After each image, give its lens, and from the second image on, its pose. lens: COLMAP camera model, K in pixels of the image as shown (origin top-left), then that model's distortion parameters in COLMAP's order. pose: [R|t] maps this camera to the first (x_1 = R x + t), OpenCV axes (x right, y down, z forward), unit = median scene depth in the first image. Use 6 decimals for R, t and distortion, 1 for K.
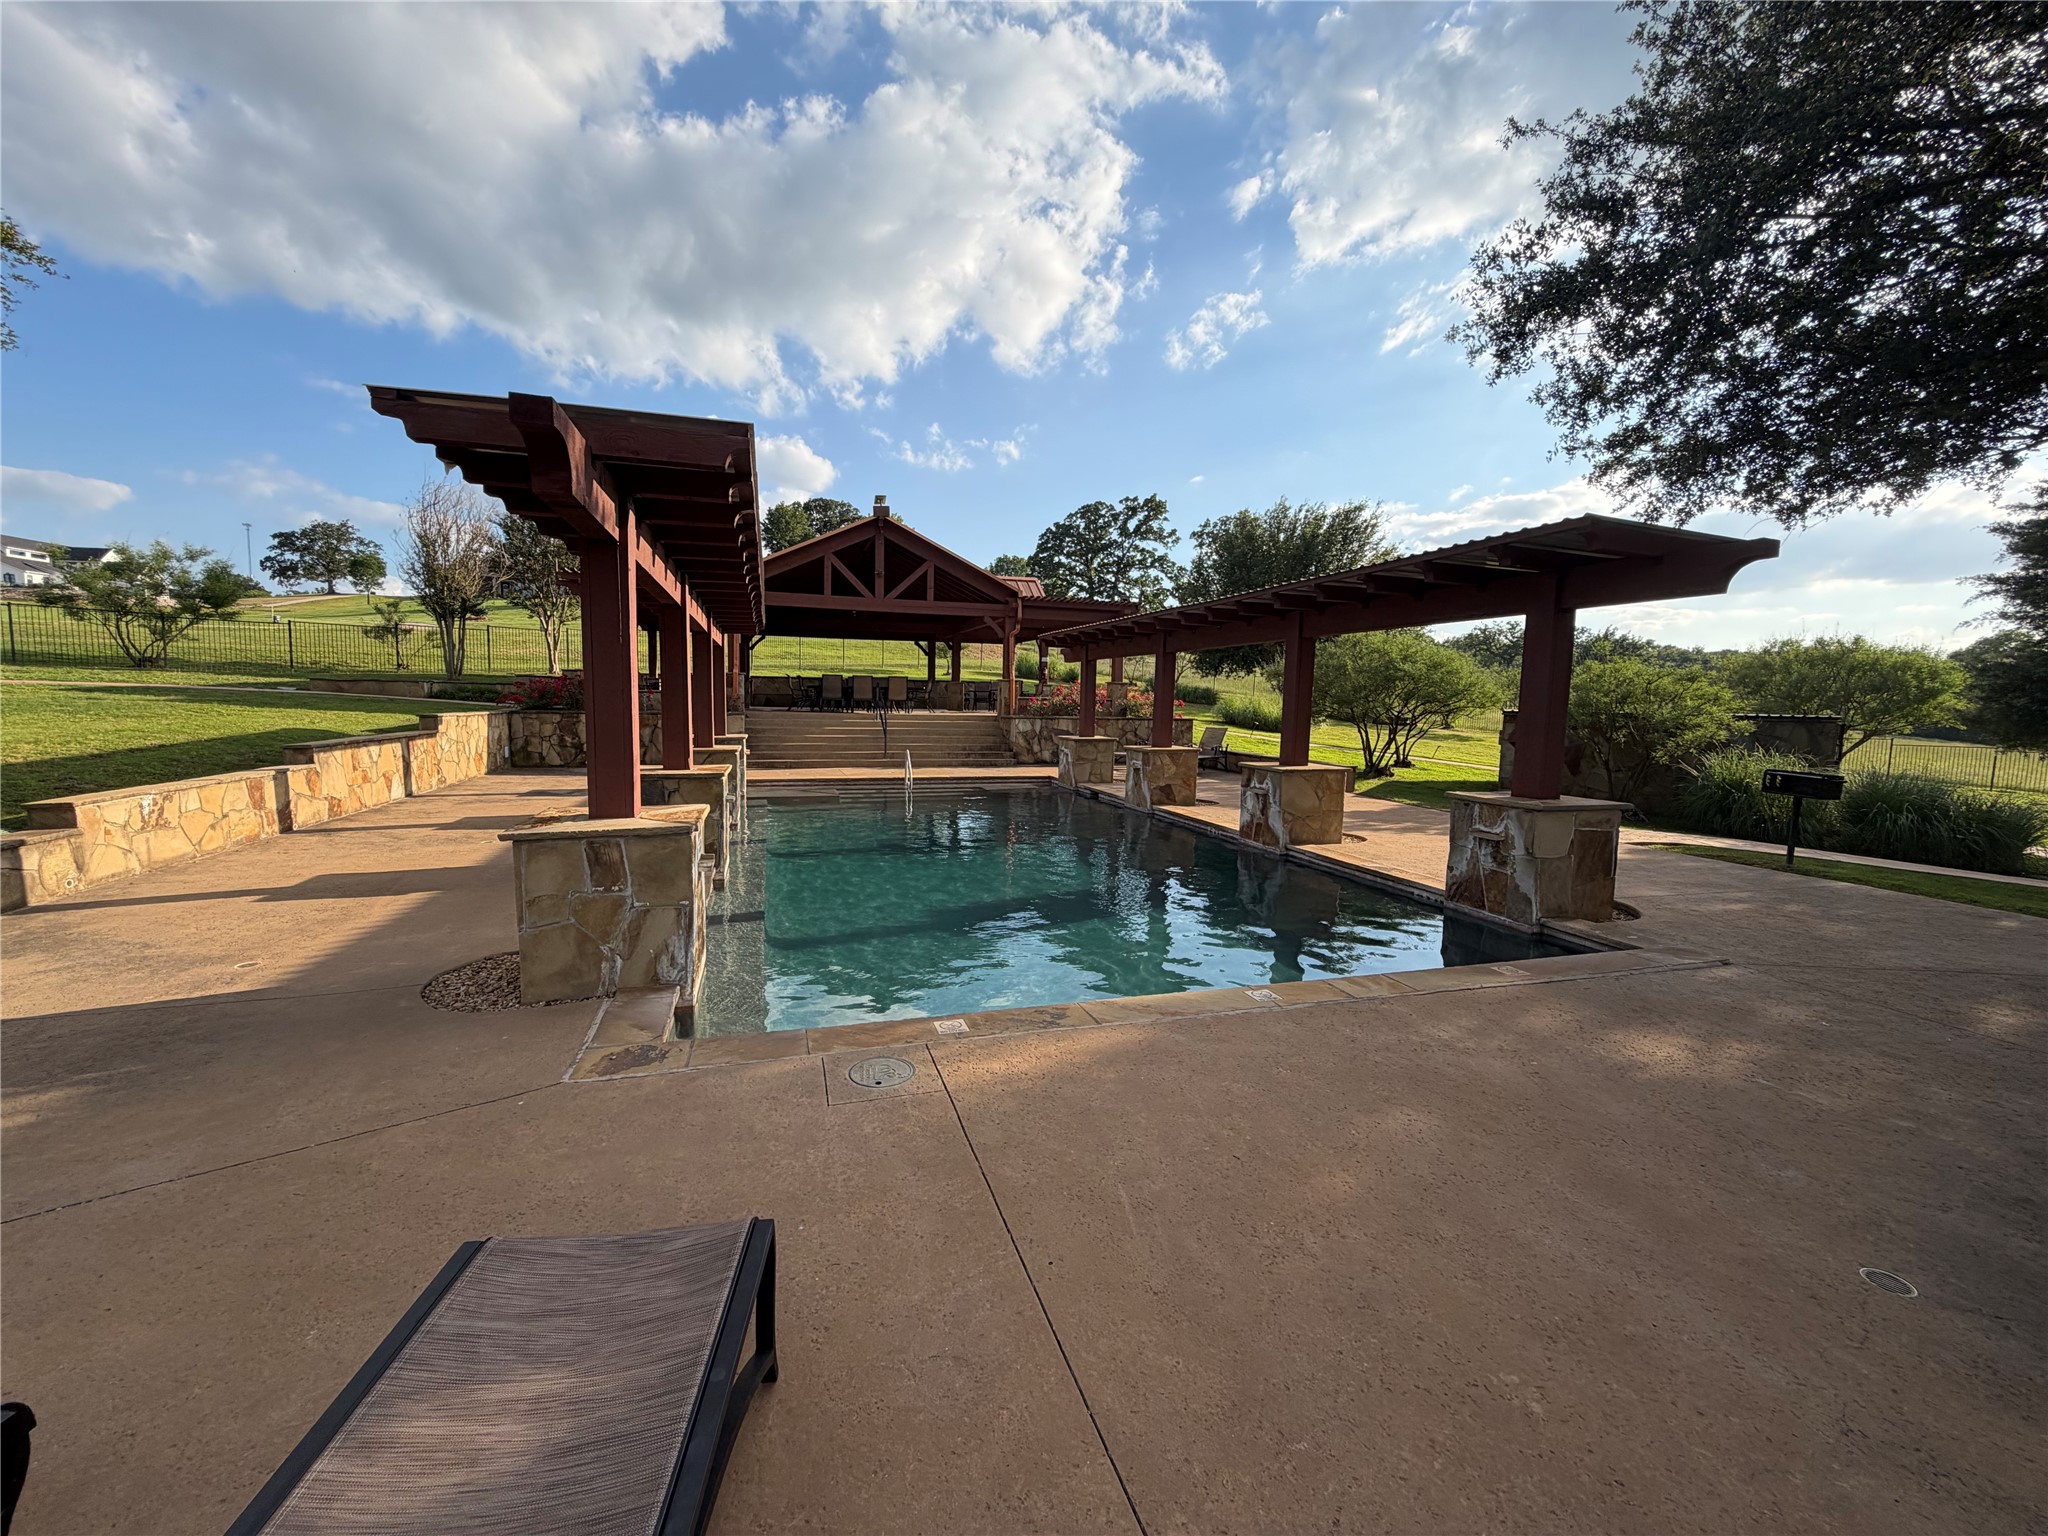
lens RADIAL K [[820.0, 0, 1024.4], [0, 820.0, 771.2], [0, 0, 1]] dist [0.000182, -0.000003]
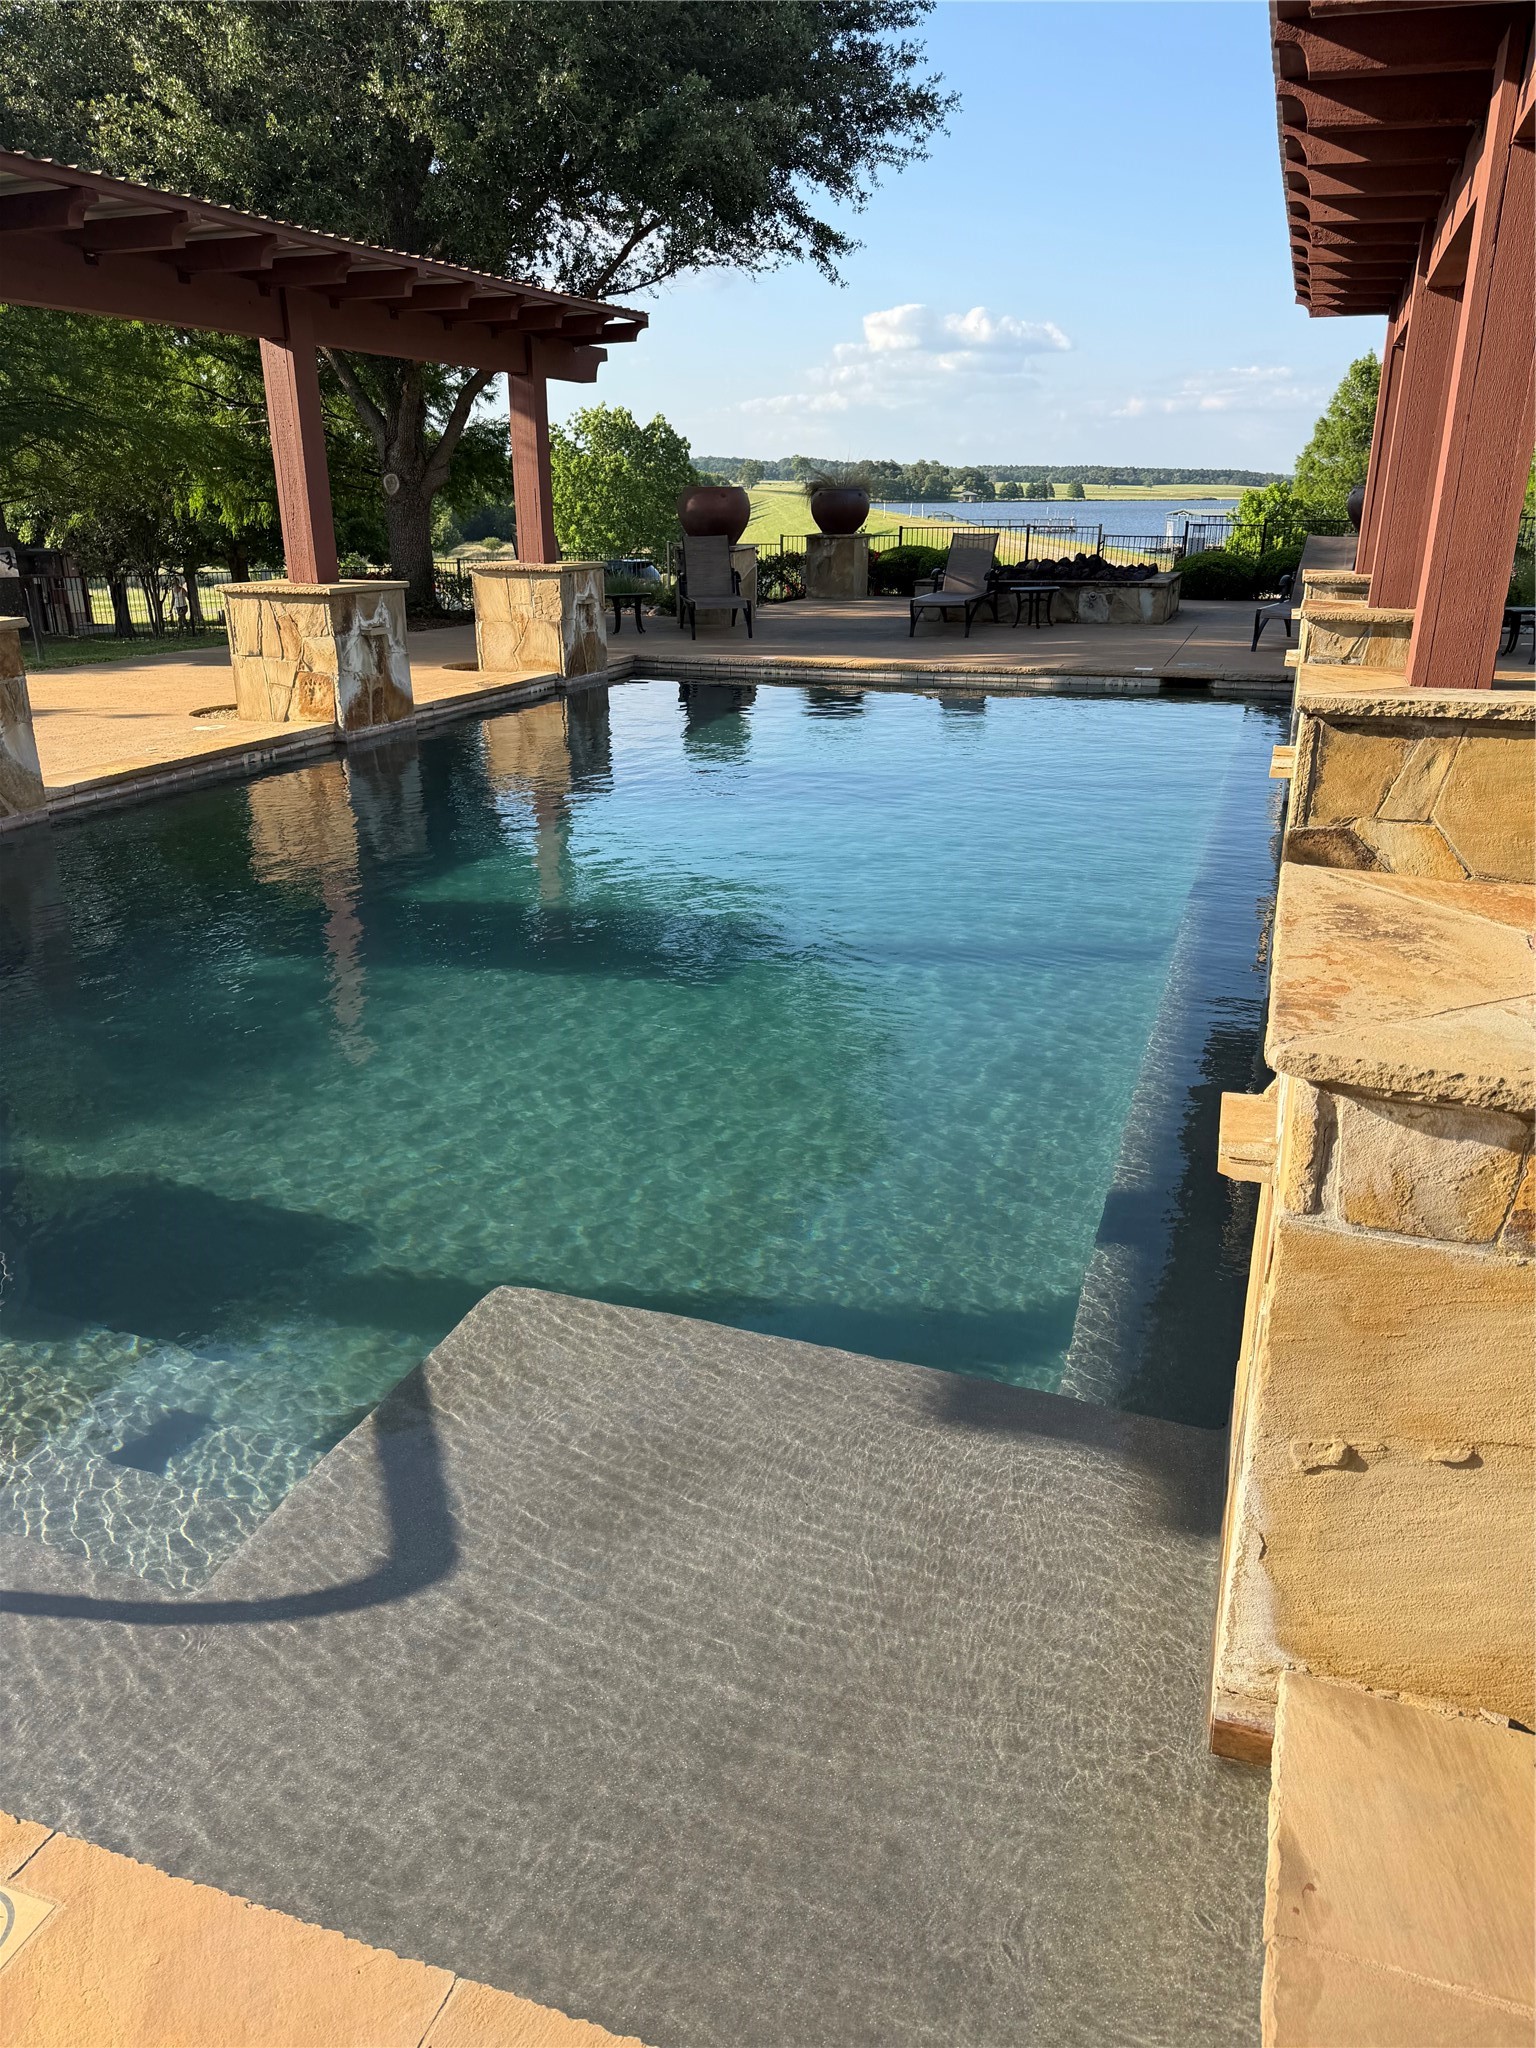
lens RADIAL K [[1434.1, 0, 768.7], [0, 1434.1, 1027.1], [0, 0, 1]] dist [0.035339, 0.000974]
pose [[-0.793885, -0.225457, 0.564726, -0.555699], [0.043709, 0.905161, 0.422816, -0.137261], [-0.606495, 0.360351, -0.708739, 1.625028]]
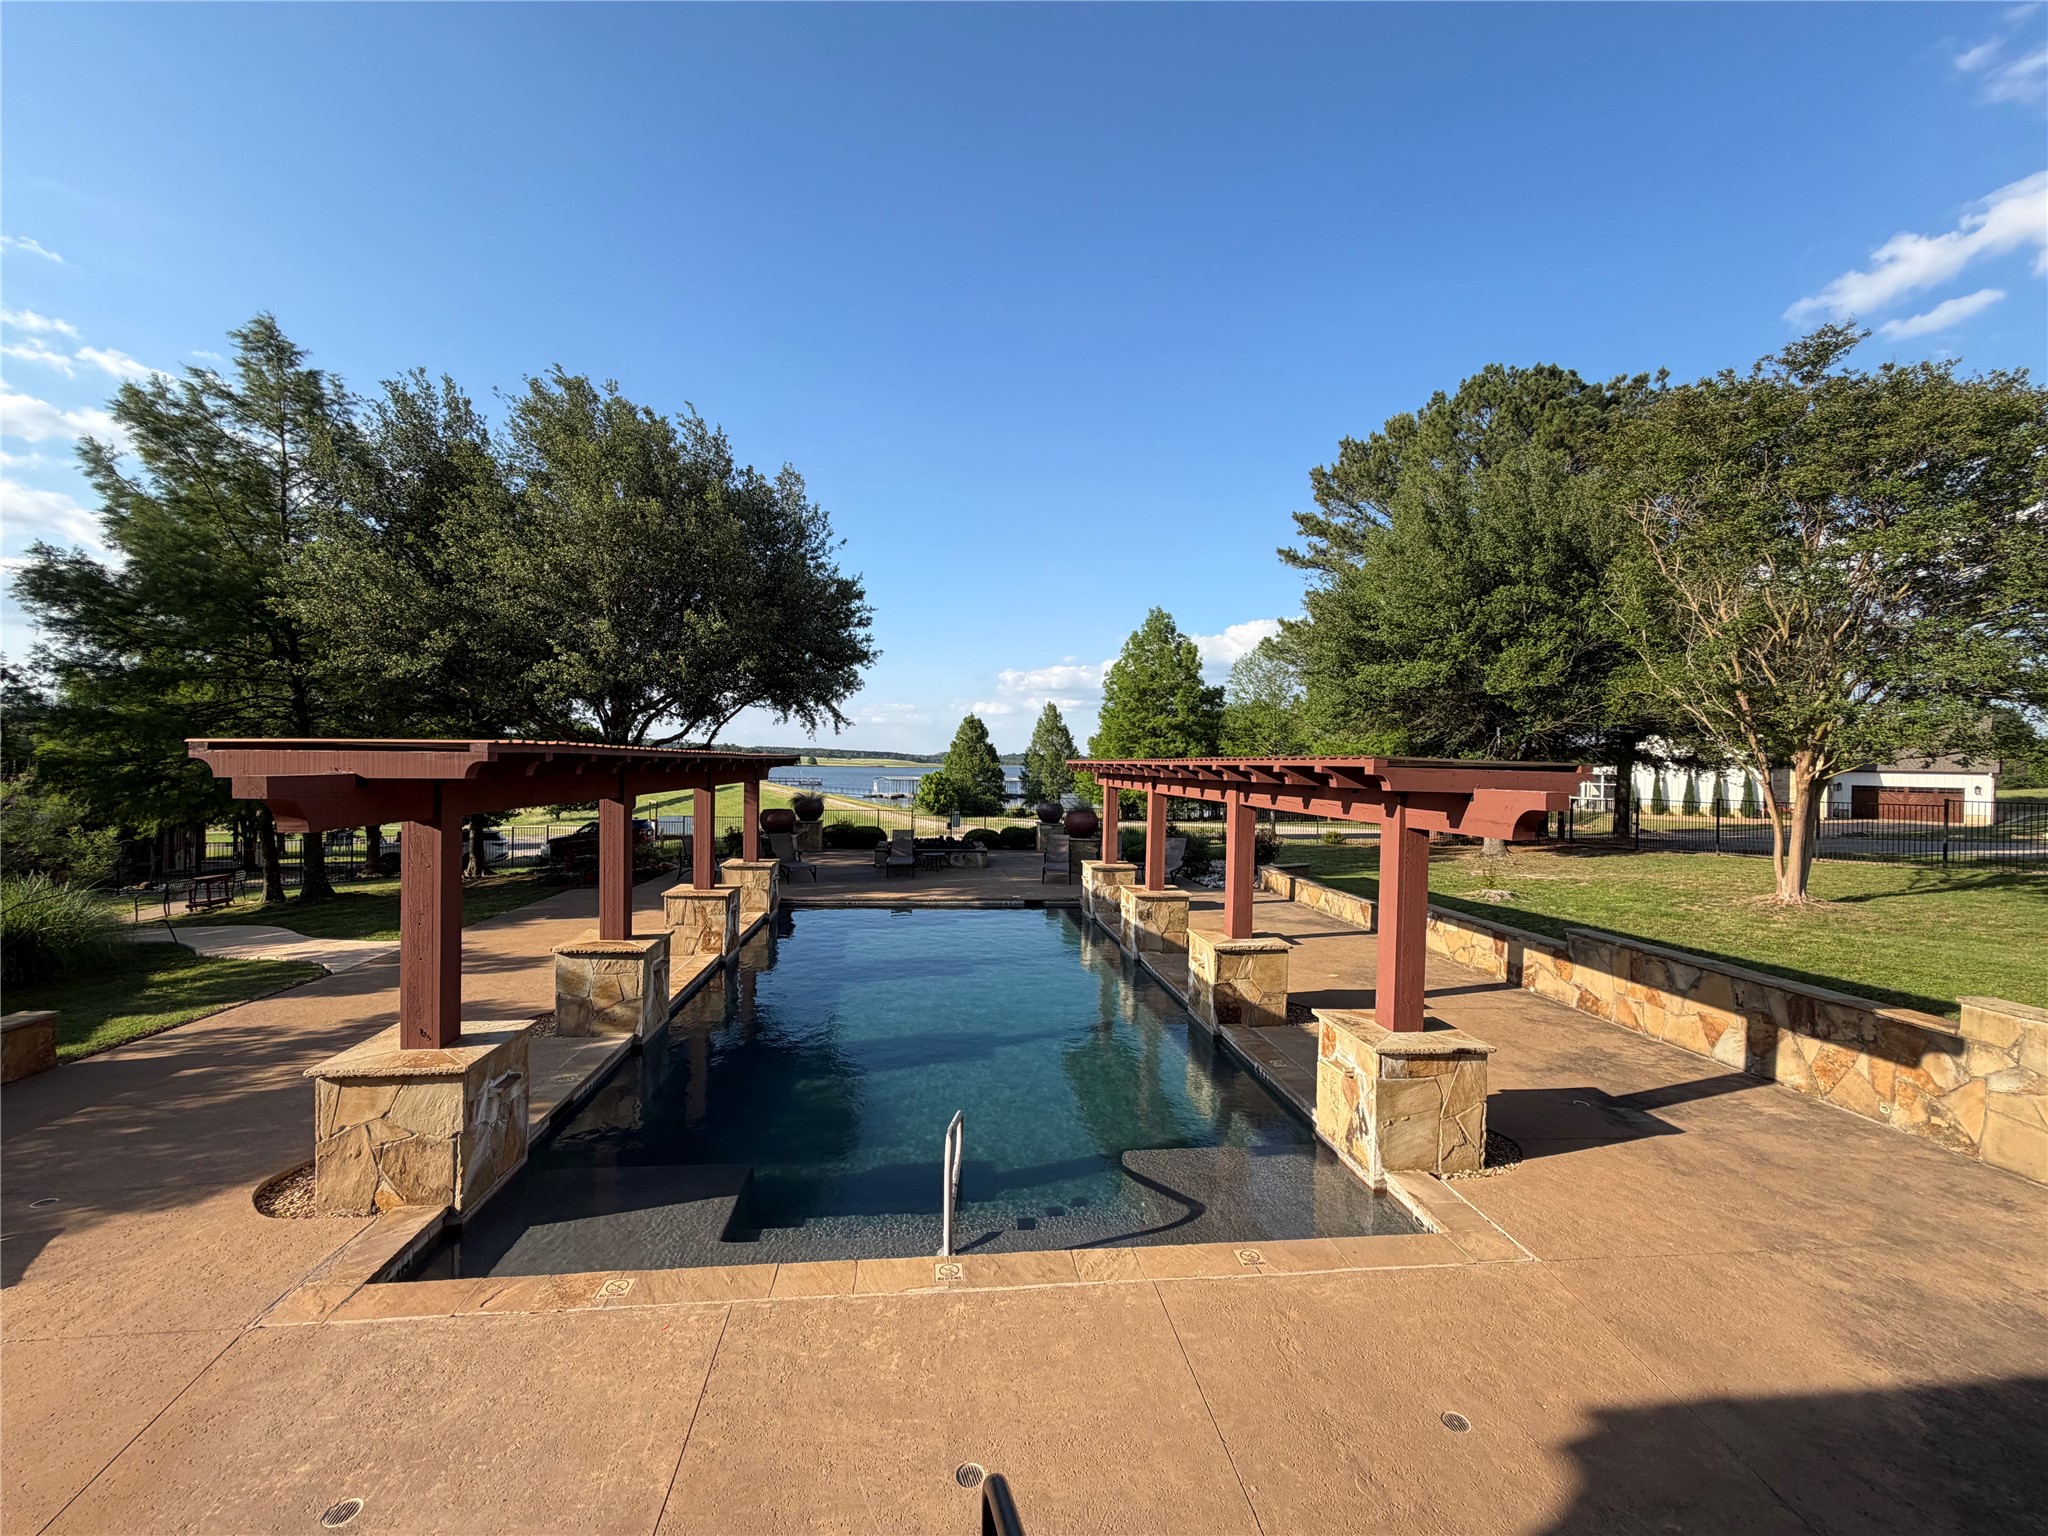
lens RADIAL K [[820.0, 0, 1019.9], [0, 820.0, 771.3], [0, 0, 1]] dist [0.000182, -0.000003]
pose [[-0.979171, -0.038711, 0.199311, -0.382561], [-0.018606, 0.994633, 0.101775, -0.302130], [-0.202181, 0.095947, -0.974637, 2.047194]]
